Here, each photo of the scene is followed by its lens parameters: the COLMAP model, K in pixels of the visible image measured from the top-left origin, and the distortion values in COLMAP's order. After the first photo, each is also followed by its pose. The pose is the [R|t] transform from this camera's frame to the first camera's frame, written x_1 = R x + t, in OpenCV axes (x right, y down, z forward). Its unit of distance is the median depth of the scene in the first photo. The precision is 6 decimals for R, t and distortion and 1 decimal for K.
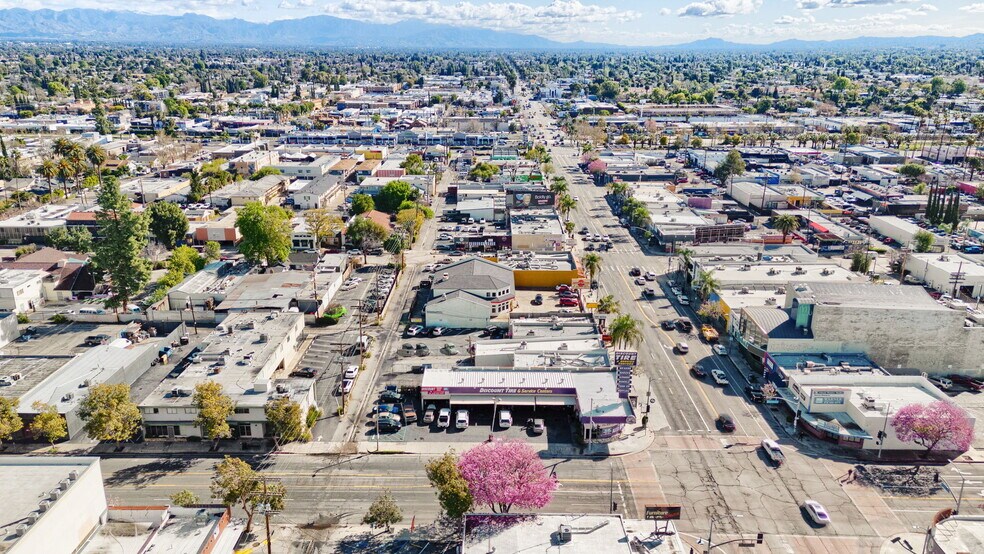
lens RADIAL K [[717.0, 0, 492.0], [0, 717.0, 277.0], [0, 0, 1]] dist [0.089816, -0.079945]
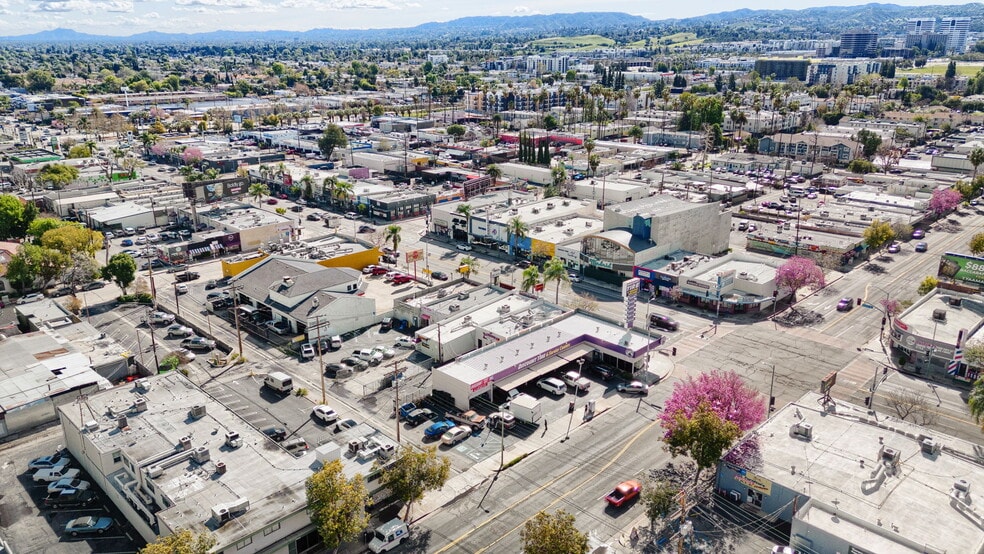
lens RADIAL K [[717.0, 0, 492.0], [0, 717.0, 277.0], [0, 0, 1]] dist [0.089816, -0.079945]
pose [[0.701959, -0.228304, 0.674634, -0.432557], [0.222564, 0.970109, 0.096718, -0.030447], [-0.676550, 0.082257, 0.731789, 0.257855]]
